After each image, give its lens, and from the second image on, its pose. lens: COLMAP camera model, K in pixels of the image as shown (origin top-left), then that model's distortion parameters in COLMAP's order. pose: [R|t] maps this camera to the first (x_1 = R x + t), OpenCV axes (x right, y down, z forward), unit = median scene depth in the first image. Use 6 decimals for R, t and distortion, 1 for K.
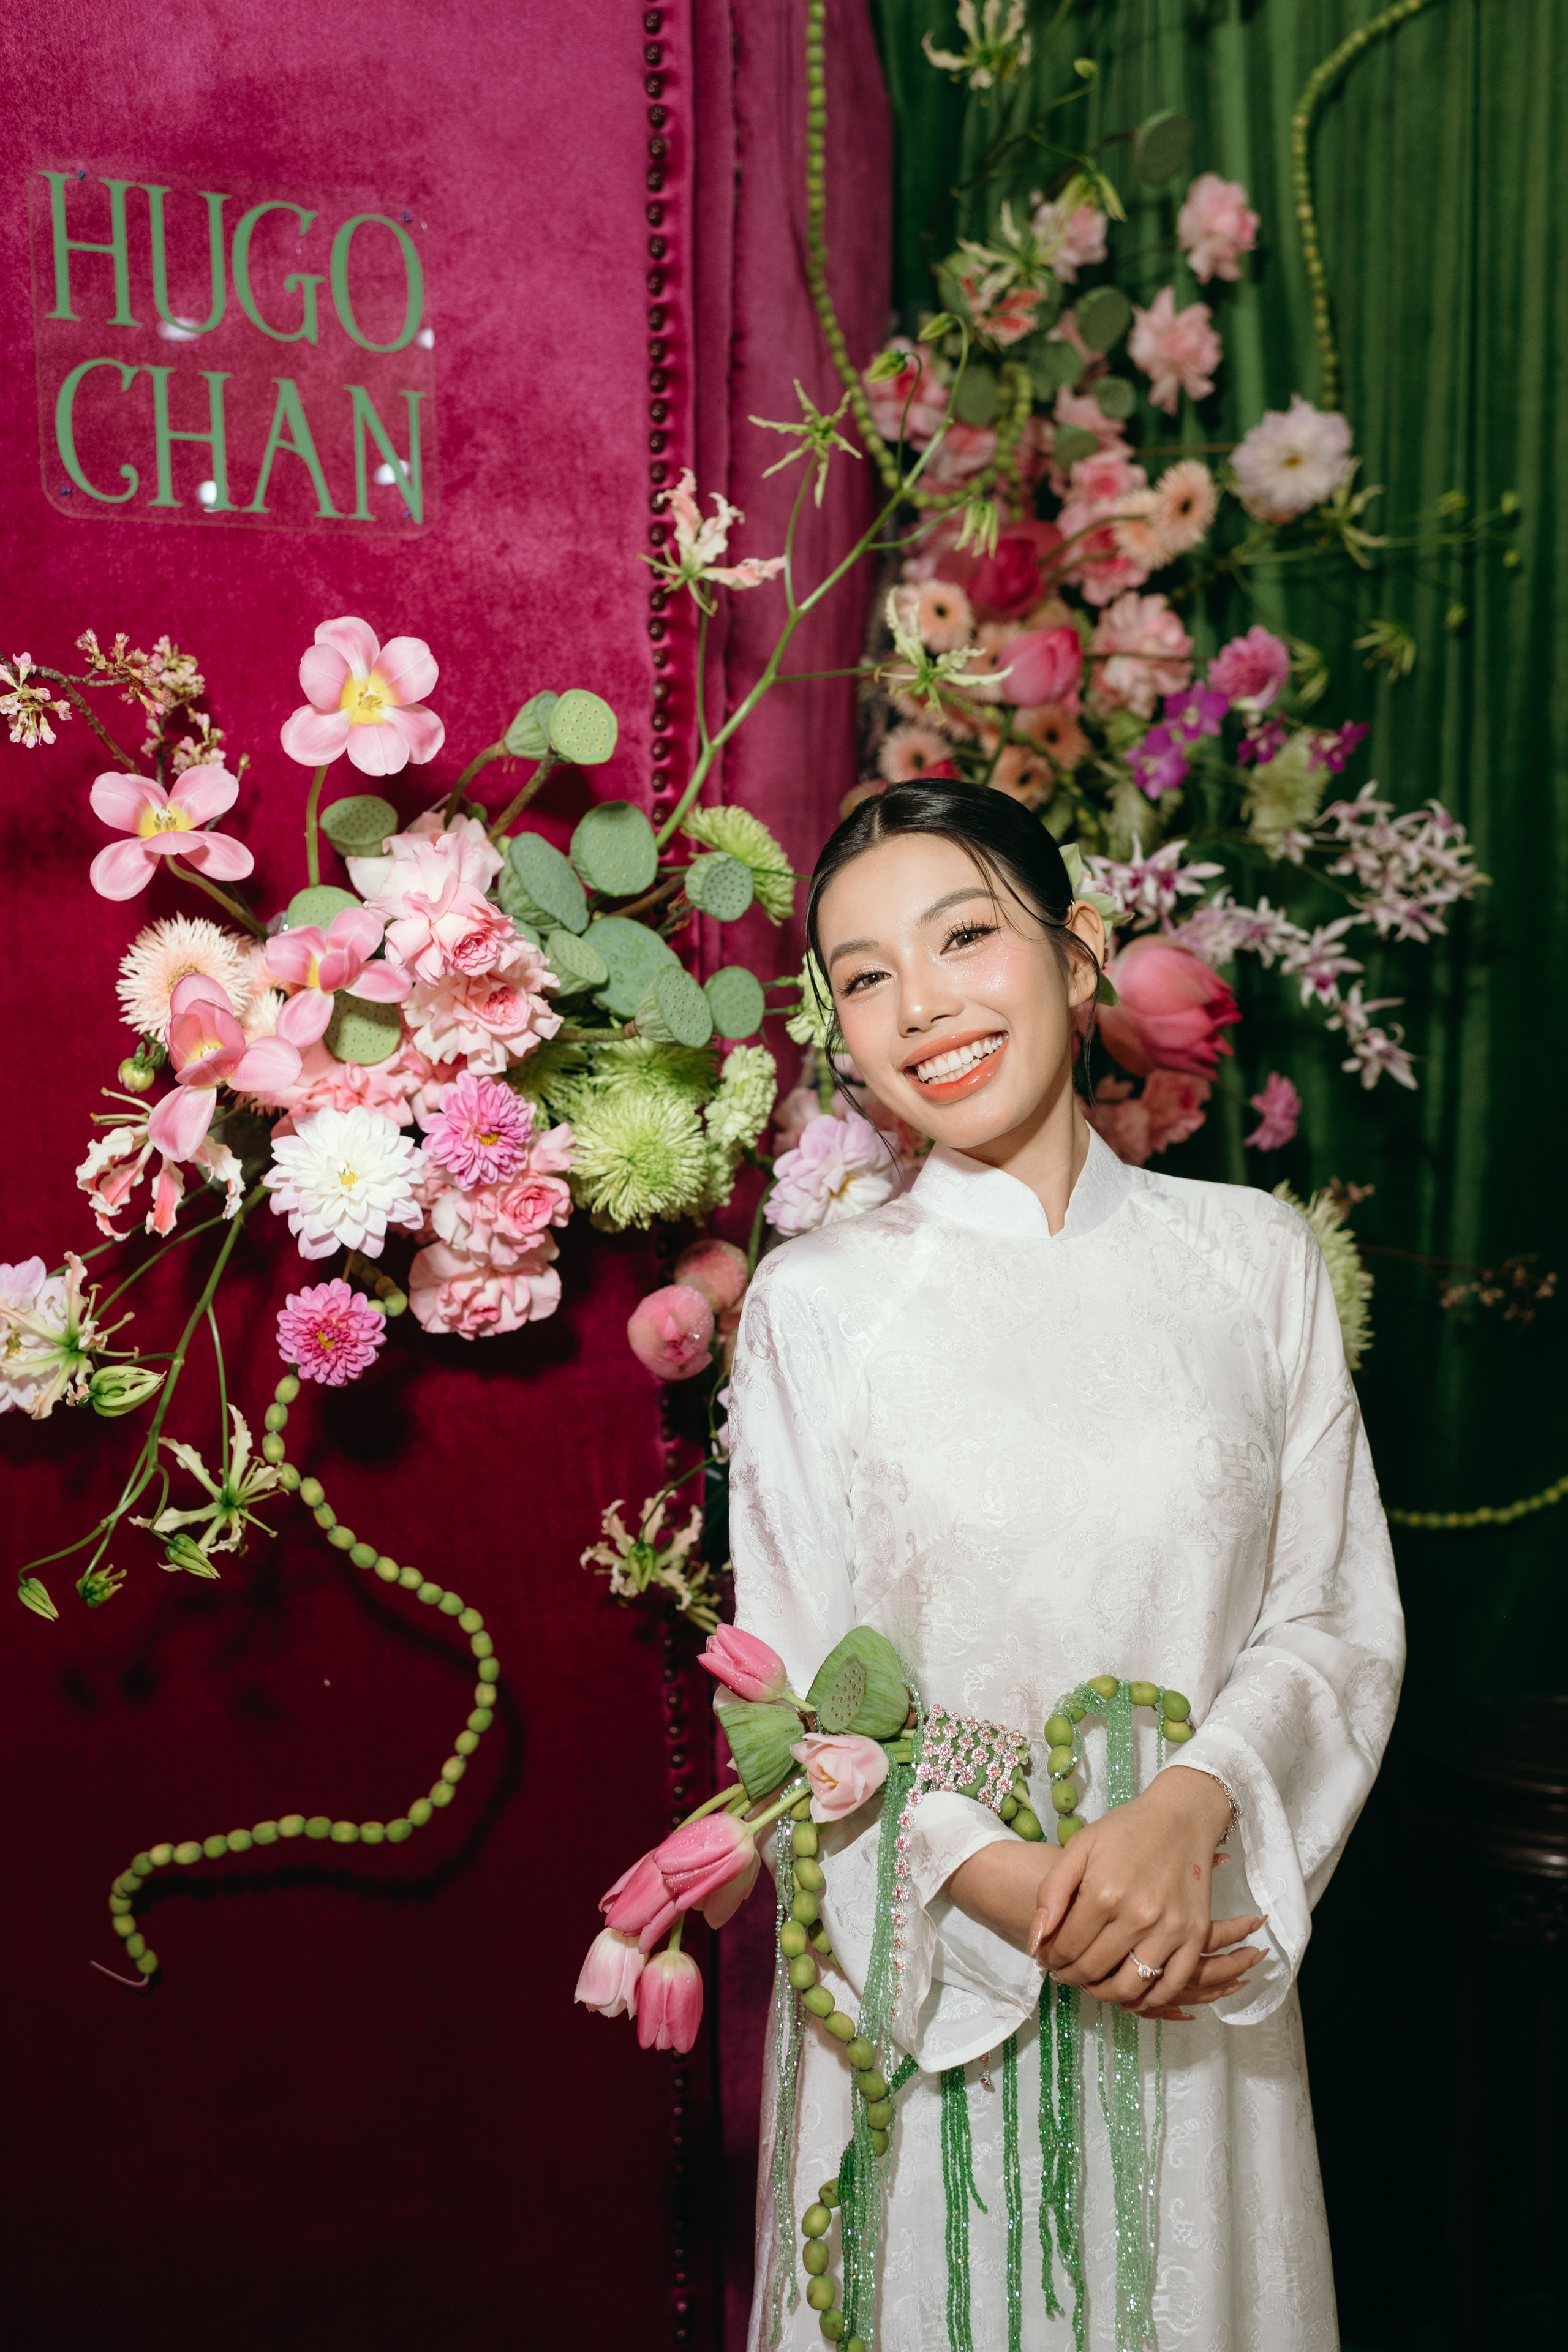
lens RADIAL K [[2450.7, 0, 750.1], [0, 2450.7, 1186.1], [0, 0, 1]] dist [0.002594, 0.000000]
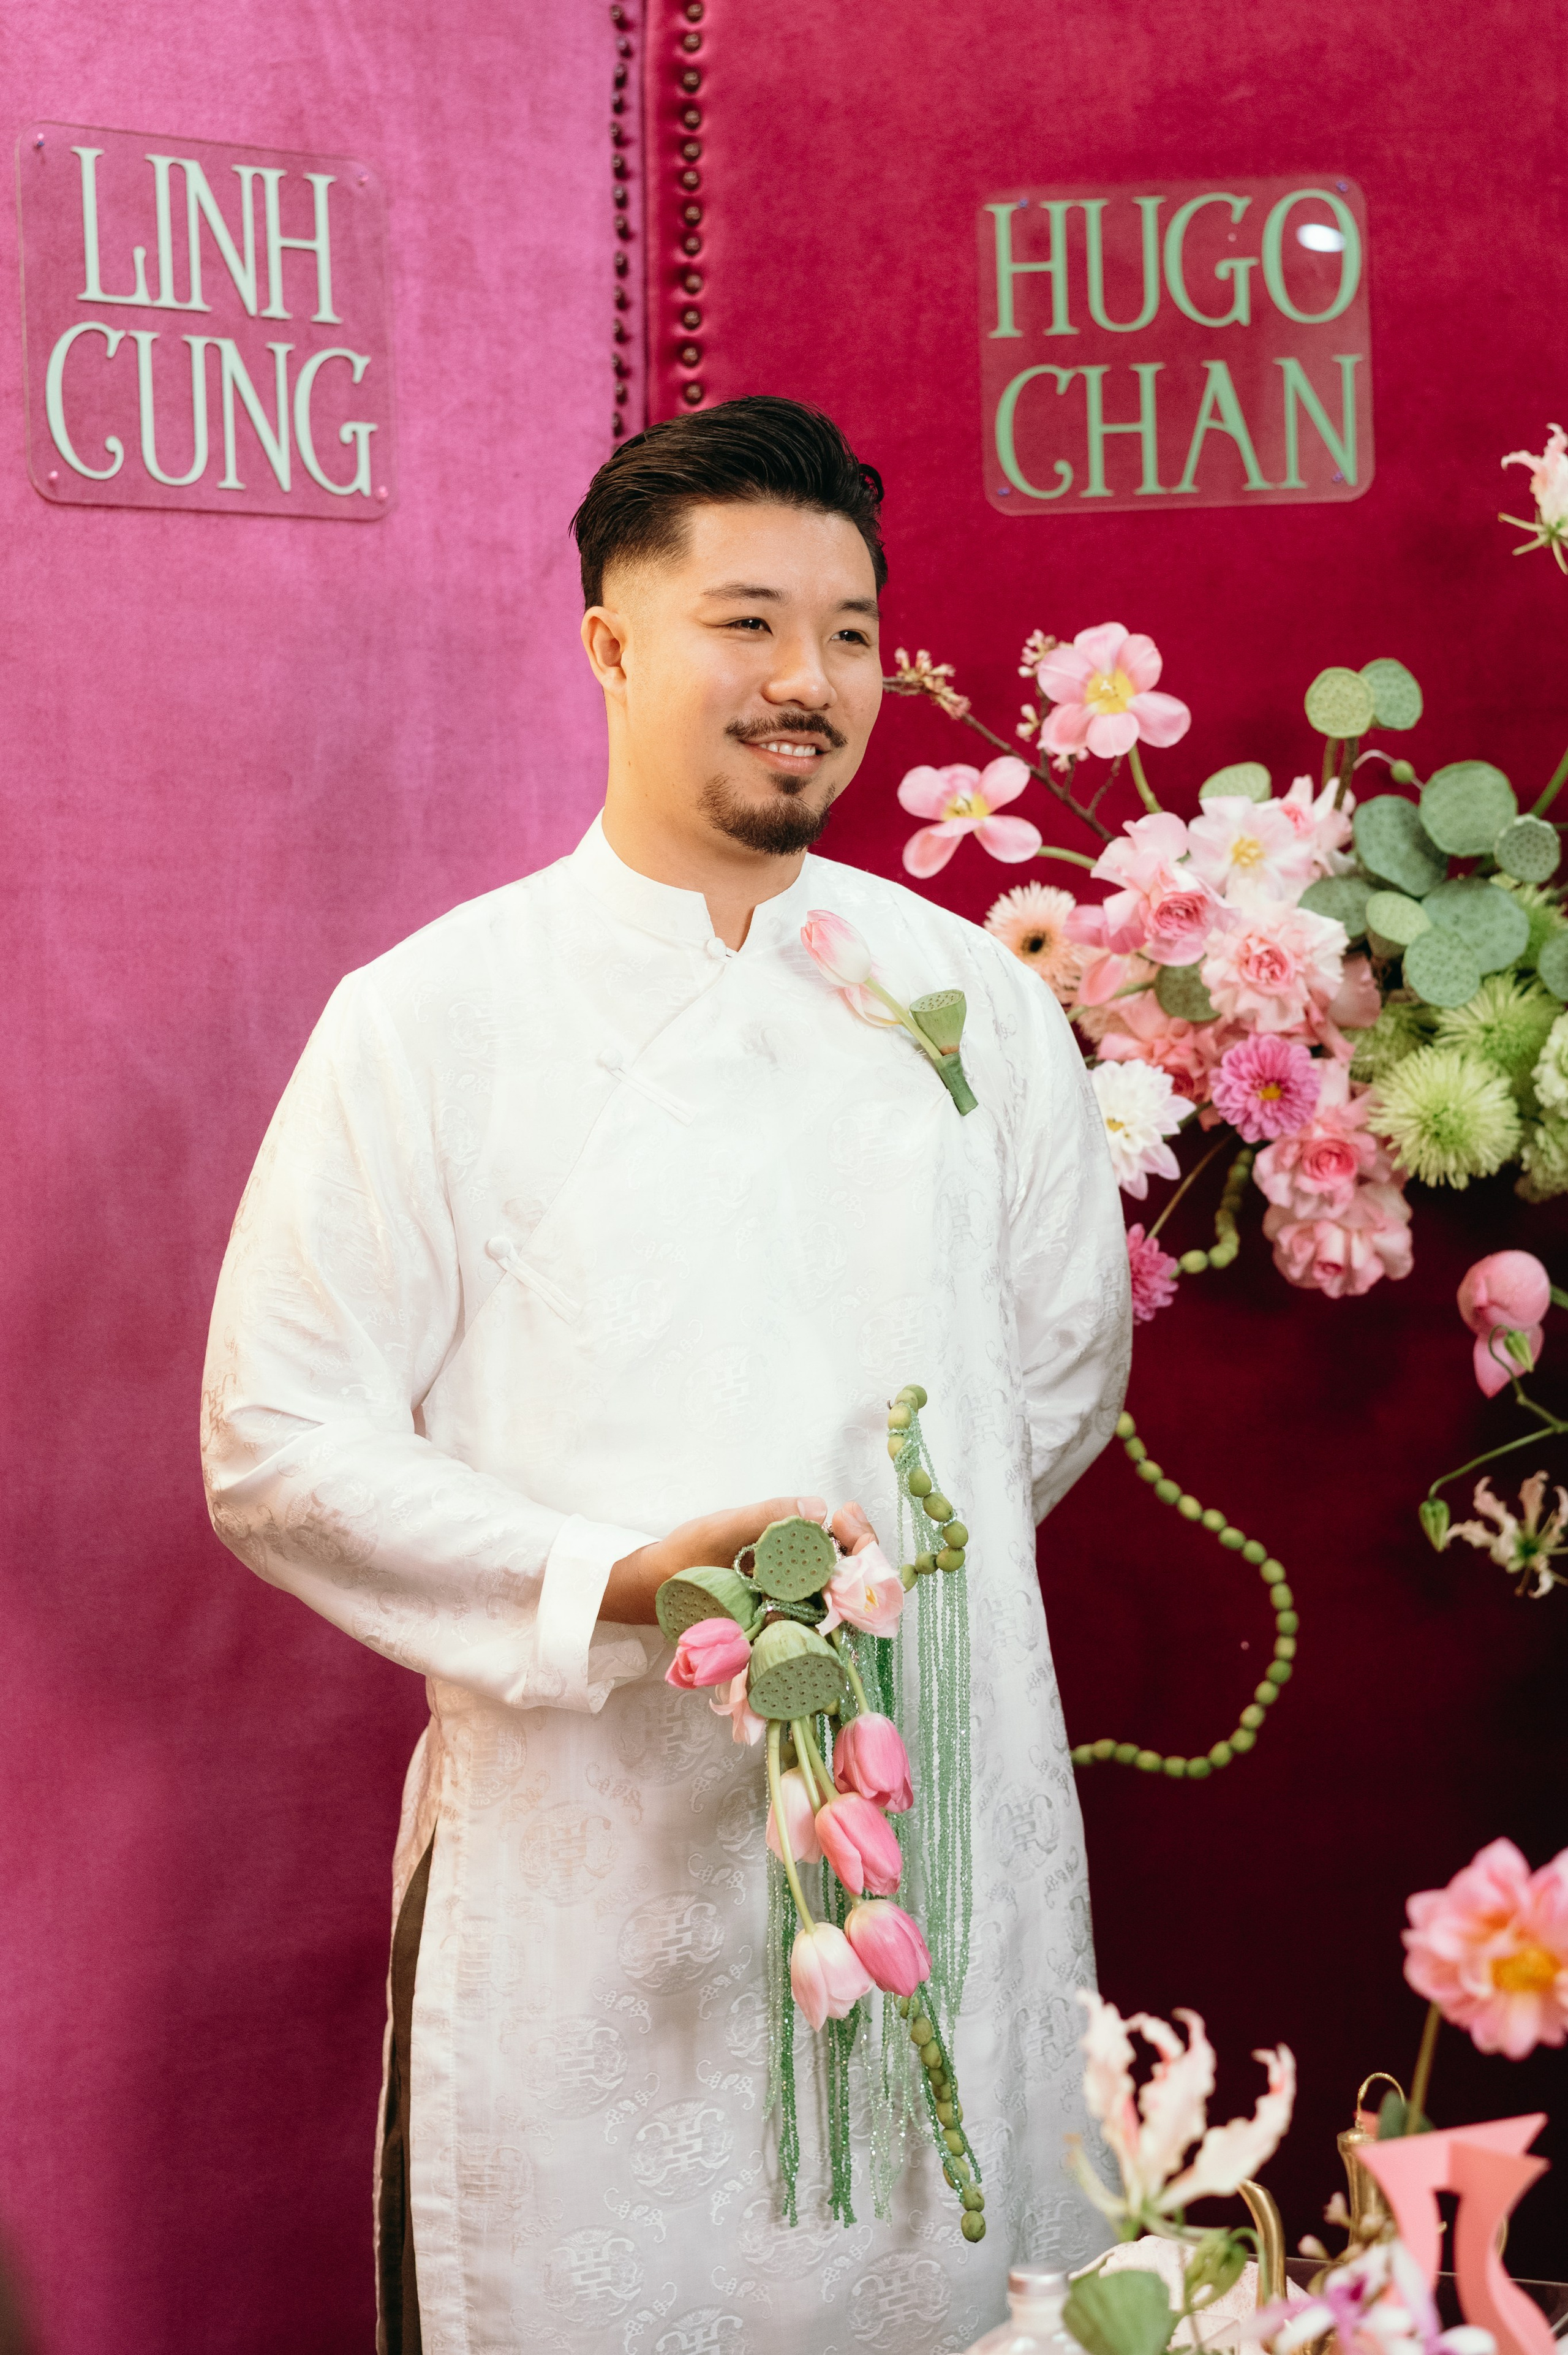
lens RADIAL K [[4591.8, 0, 879.2], [0, 4591.8, 1017.2], [0, 0, 1]] dist [-0.034446, 0.000000]
pose [[0.823025, 0.006017, -0.567974, 0.818046], [-0.038506, 0.998235, -0.045221, 0.041233], [0.566699, 0.059089, 0.821803, -0.674827]]
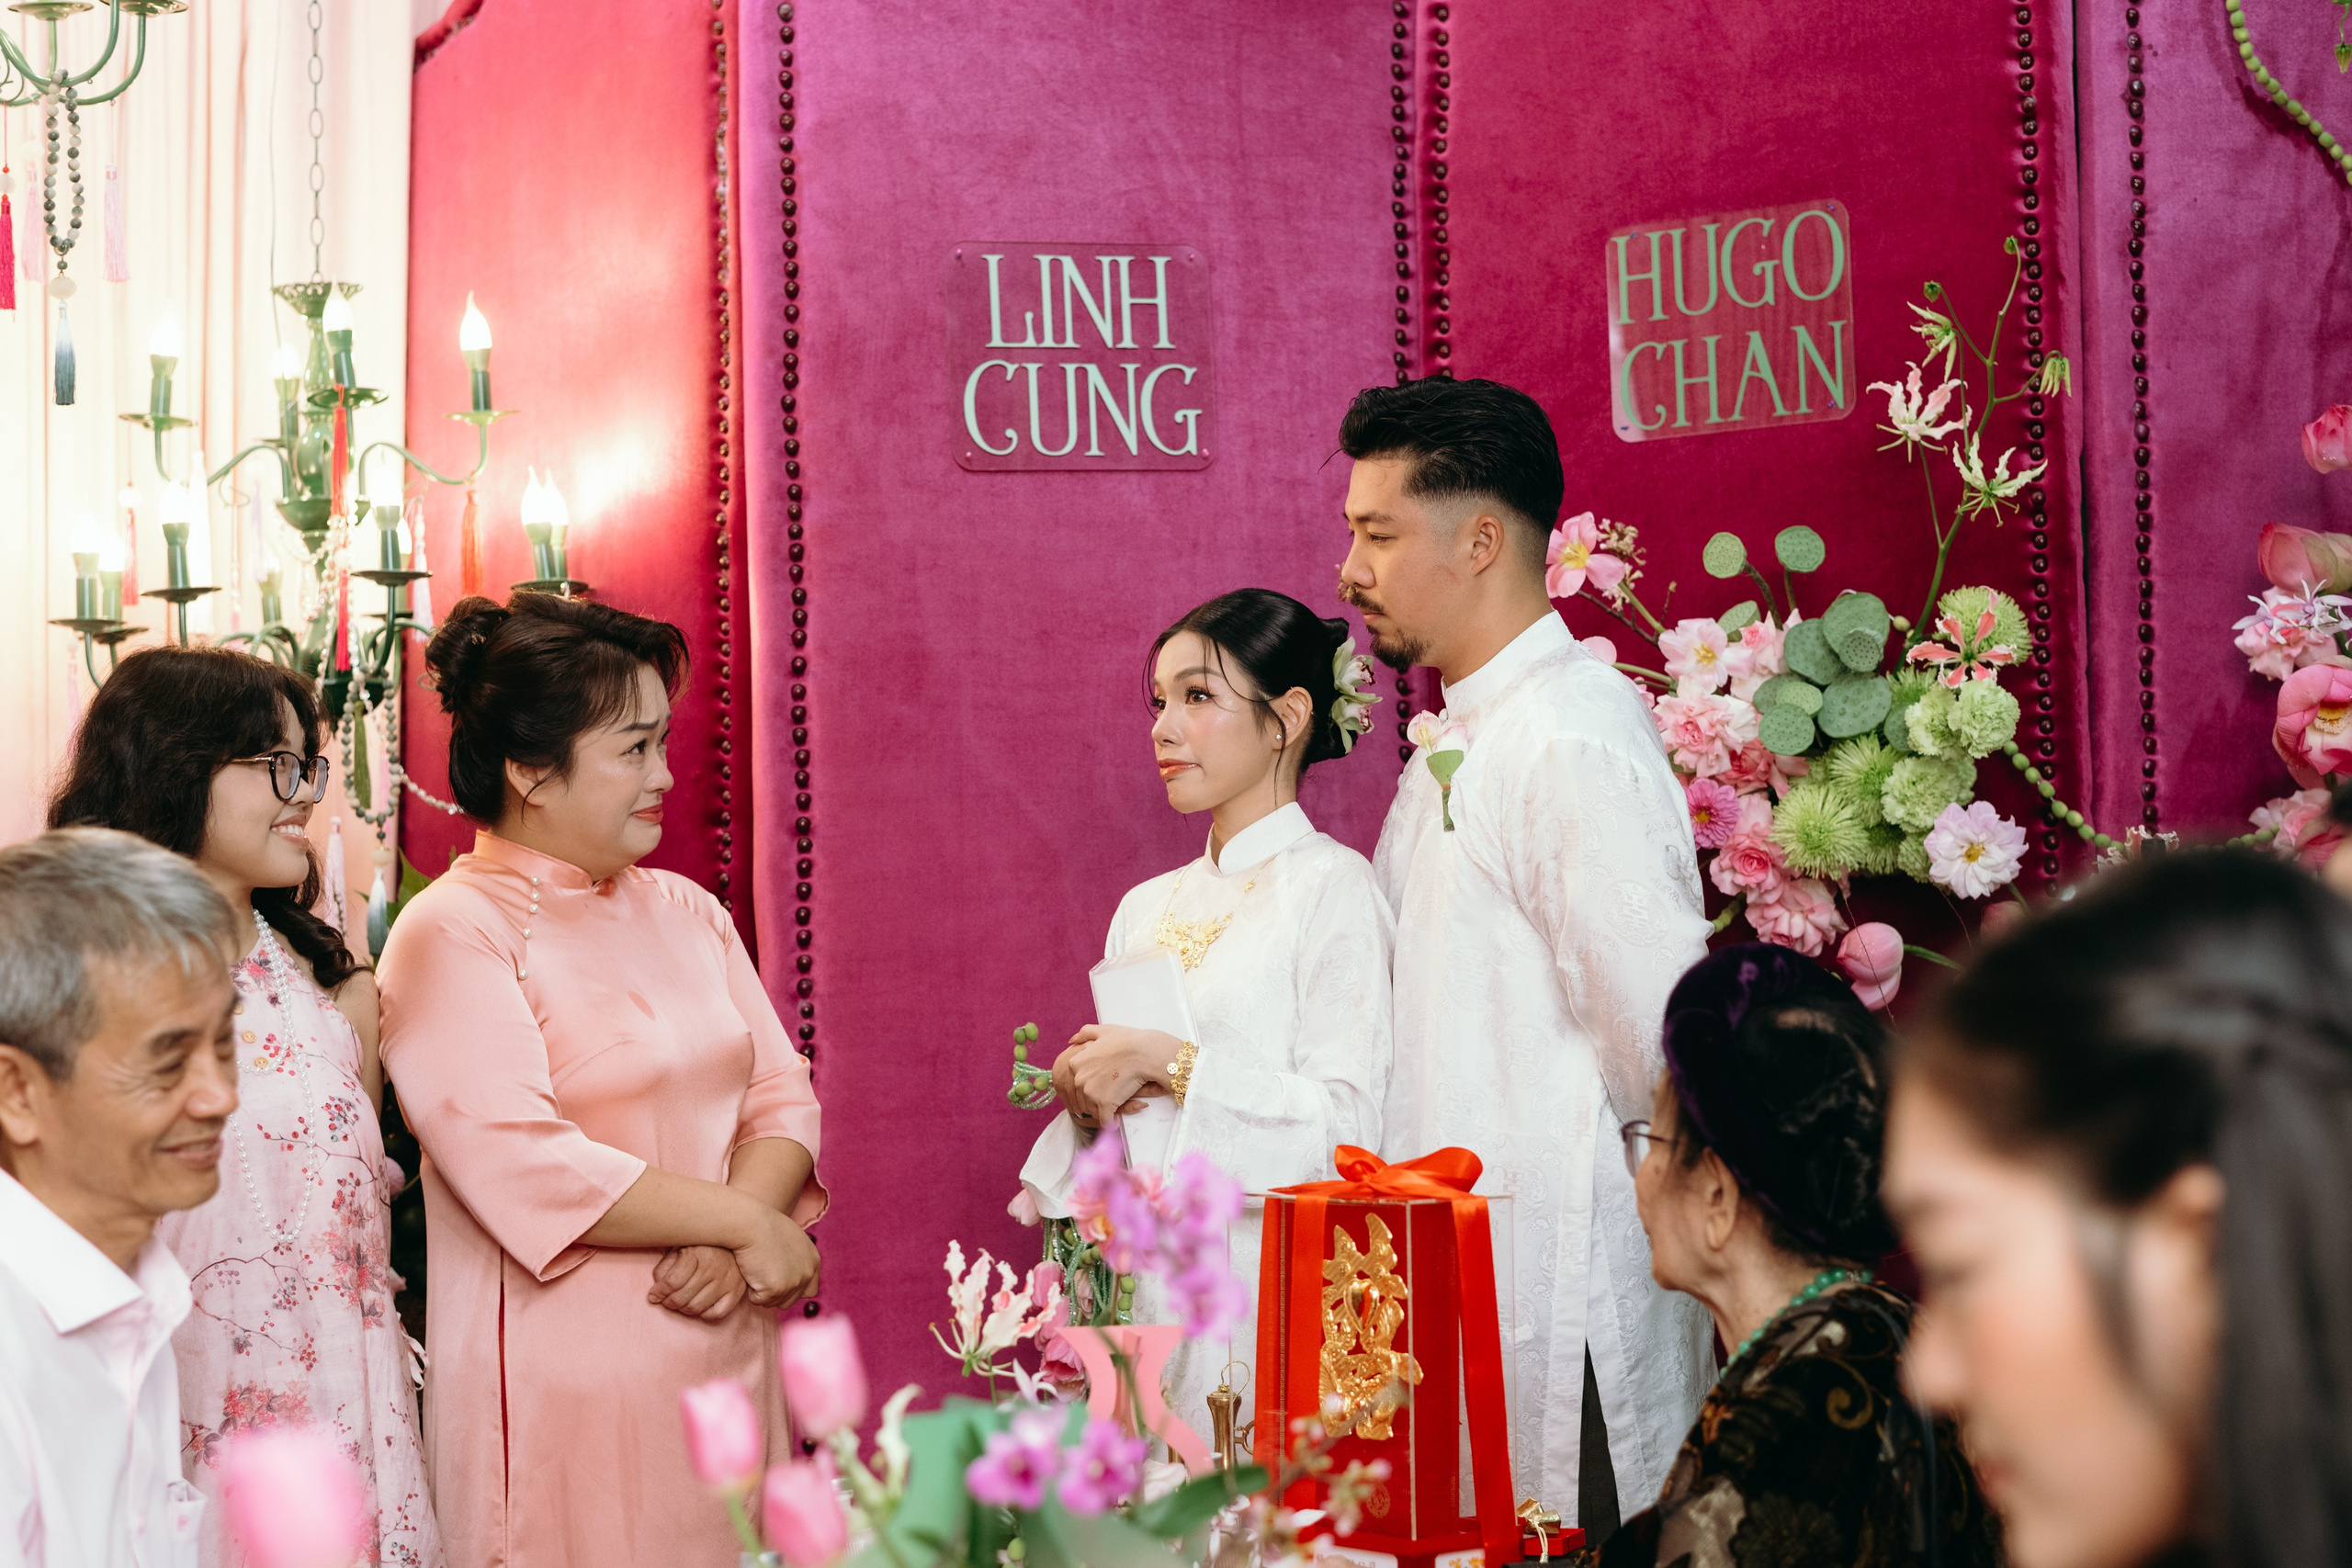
lens RADIAL K [[4037.8, 0, 1167.2], [0, 4037.8, 786.6], [0, 0, 1]] dist [-0.045949, 0.000000]
pose [[0.489372, -0.025563, -0.871700, 1.869383], [-0.047295, 0.997321, -0.055798, 0.115041], [0.870792, 0.068533, 0.486852, -0.539305]]
